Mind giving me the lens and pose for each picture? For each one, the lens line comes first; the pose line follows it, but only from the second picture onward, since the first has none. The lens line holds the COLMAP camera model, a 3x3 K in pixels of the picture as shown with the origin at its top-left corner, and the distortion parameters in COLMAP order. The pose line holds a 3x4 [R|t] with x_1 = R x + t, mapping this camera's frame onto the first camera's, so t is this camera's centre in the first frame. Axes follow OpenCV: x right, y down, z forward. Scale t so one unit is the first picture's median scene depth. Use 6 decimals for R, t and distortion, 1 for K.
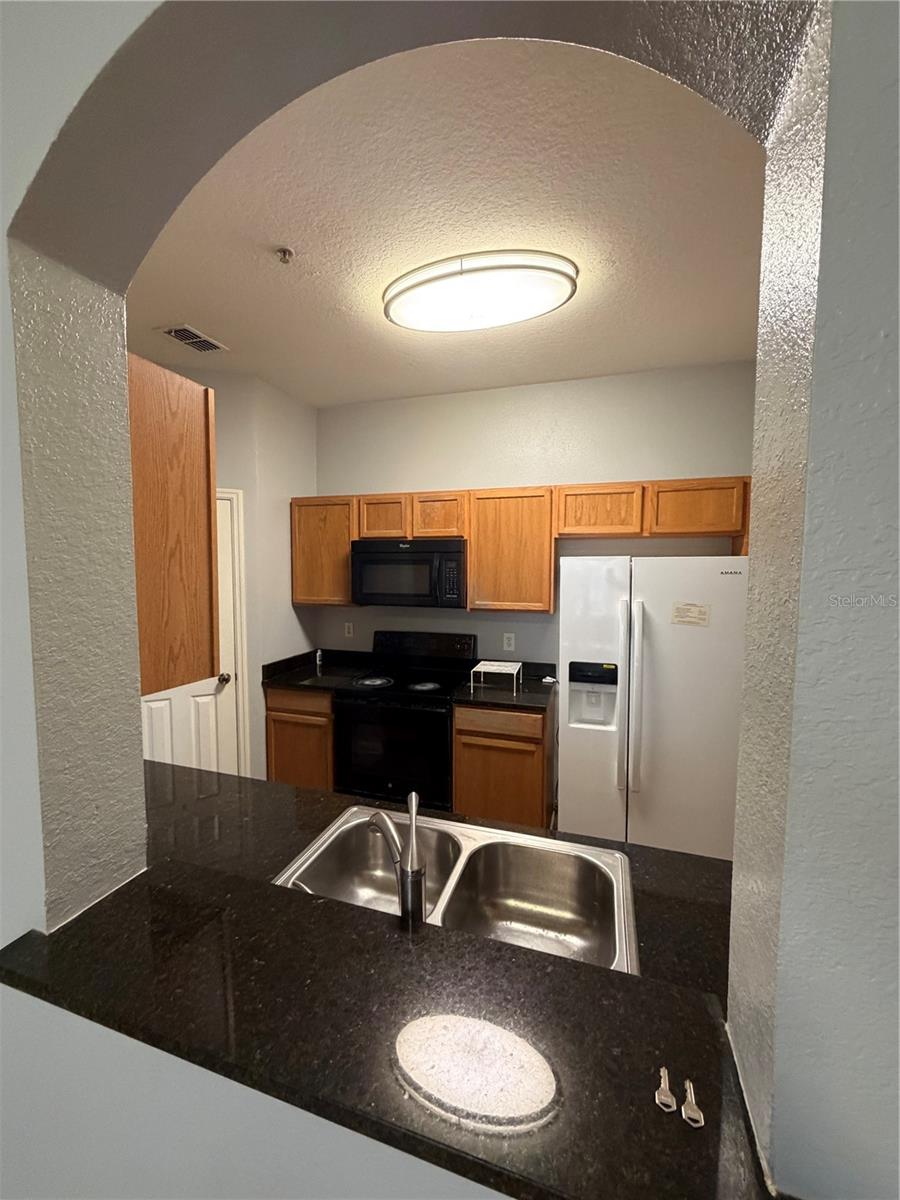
lens RADIAL K [[476.2, 0, 449.0], [0, 476.2, 595.4], [0, 0, 1]] dist [0.003239, 0.000098]
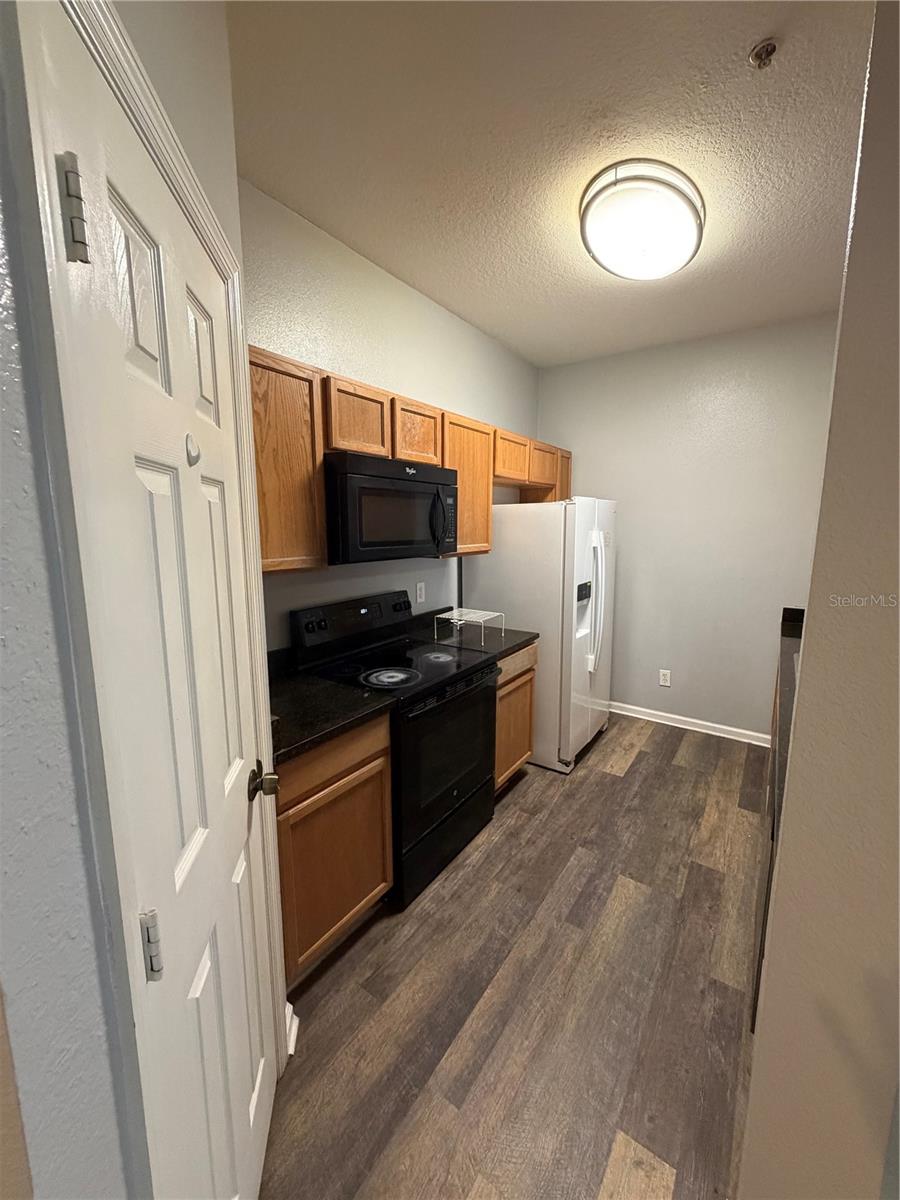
lens RADIAL K [[476.2, 0, 449.6], [0, 476.2, 596.9], [0, 0, 1]] dist [0.003239, 0.000098]
pose [[0.288654, -0.149055, 0.945760, -0.749159], [0.070904, 0.988423, 0.134138, -0.011081], [-0.954804, 0.028339, 0.295881, 0.730144]]
